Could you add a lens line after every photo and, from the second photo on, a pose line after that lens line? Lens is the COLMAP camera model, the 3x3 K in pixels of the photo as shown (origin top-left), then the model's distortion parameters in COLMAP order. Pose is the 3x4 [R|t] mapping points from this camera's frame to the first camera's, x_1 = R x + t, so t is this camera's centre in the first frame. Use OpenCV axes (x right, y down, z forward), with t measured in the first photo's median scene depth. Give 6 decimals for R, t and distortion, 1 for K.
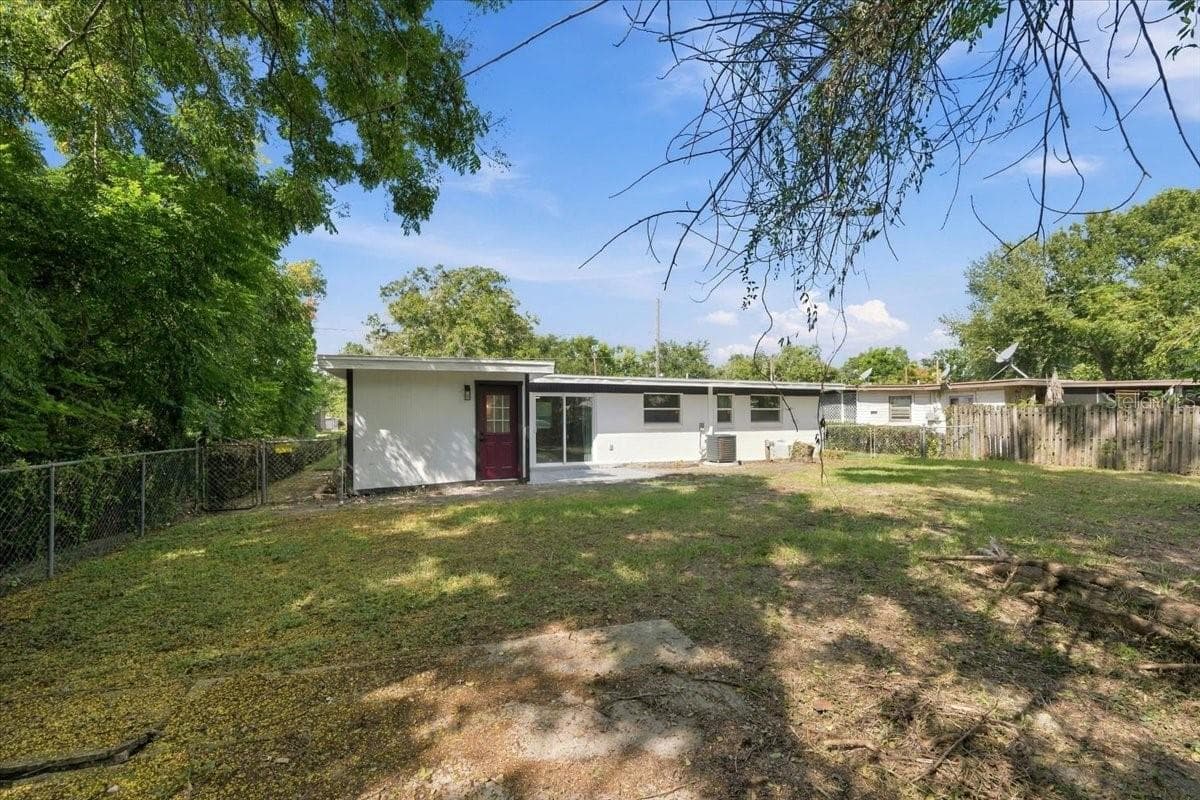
lens RADIAL K [[516.0, 0, 602.8], [0, 516.0, 401.8], [0, 0, 1]] dist [0.000785, -0.000120]
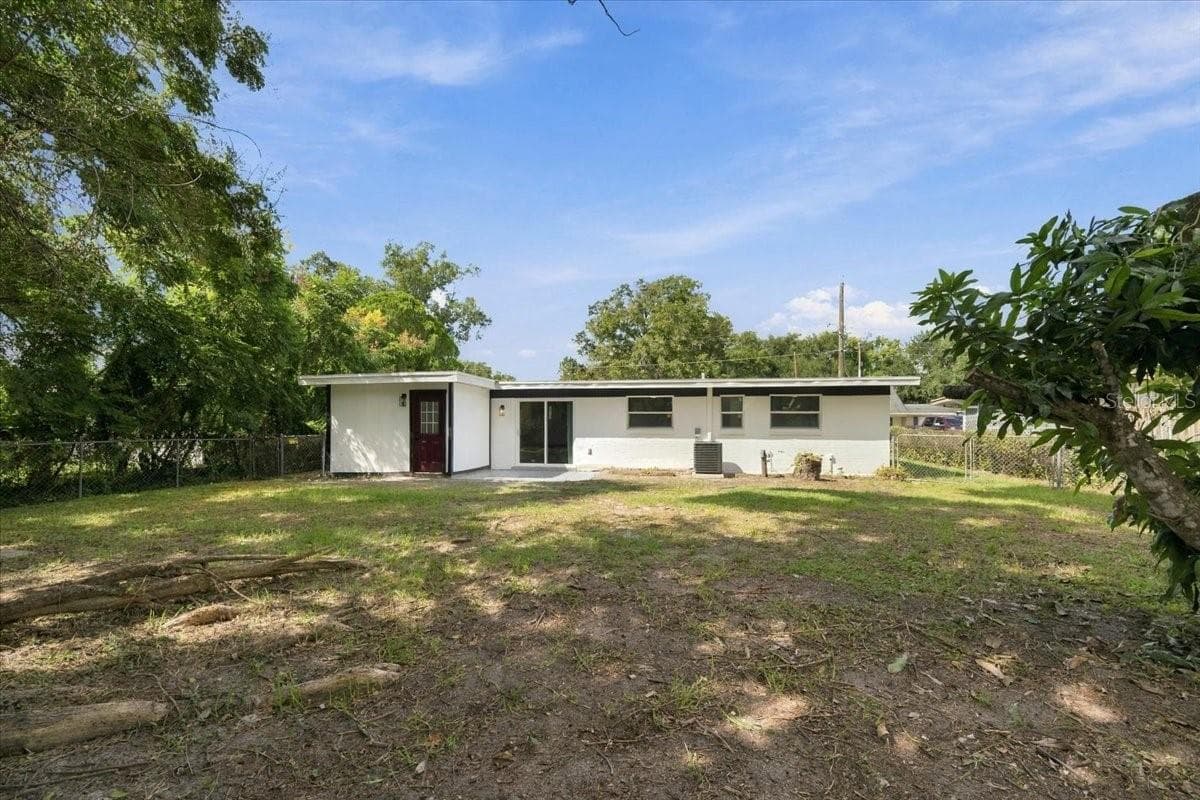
lens RADIAL K [[516.0, 0, 606.3], [0, 516.0, 409.2], [0, 0, 1]] dist [0.000785, -0.000120]
pose [[0.832773, -0.008829, -0.553544, 0.582854], [0.011369, 0.999935, 0.001155, 0.005486], [0.553498, -0.007255, 0.832819, 0.172487]]
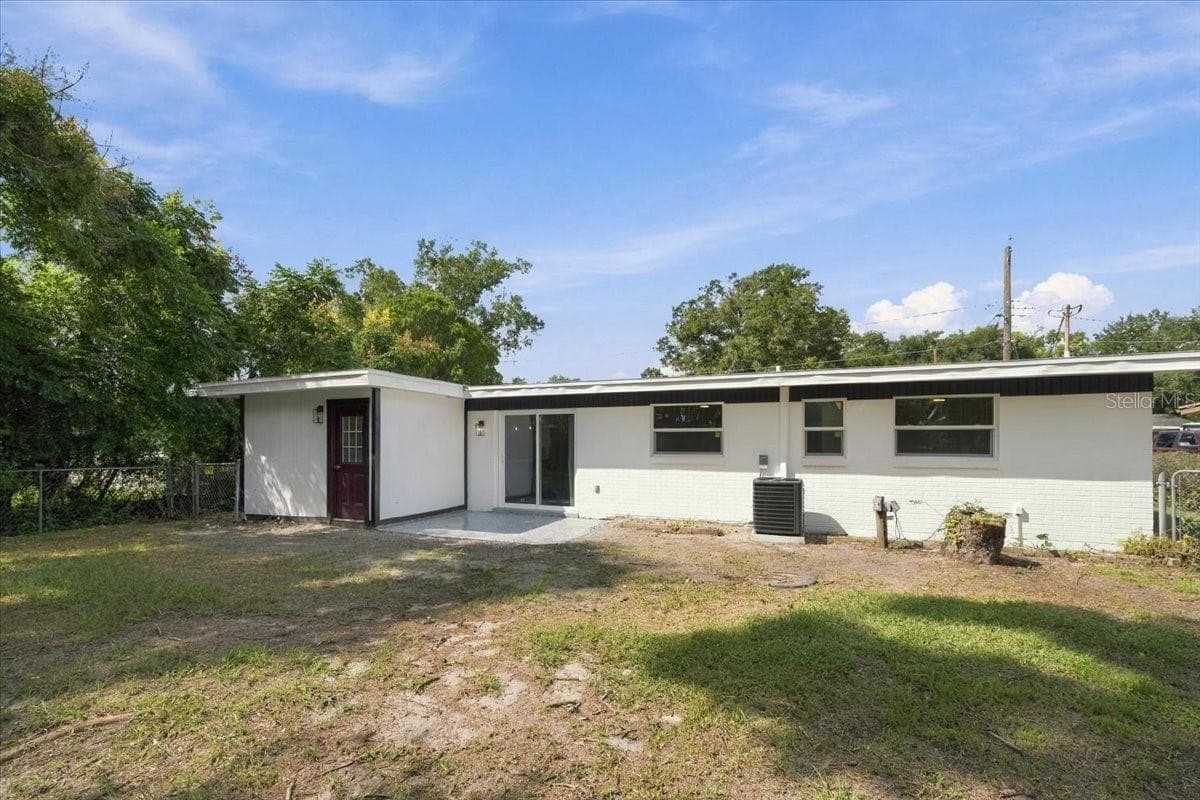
lens RADIAL K [[516.0, 0, 608.9], [0, 516.0, 430.2], [0, 0, 1]] dist [0.000785, -0.000120]
pose [[0.698285, -0.010883, -0.715737, 0.488783], [0.020682, 0.999774, 0.004976, 0.009721], [0.715521, -0.018278, 0.698352, 0.528692]]
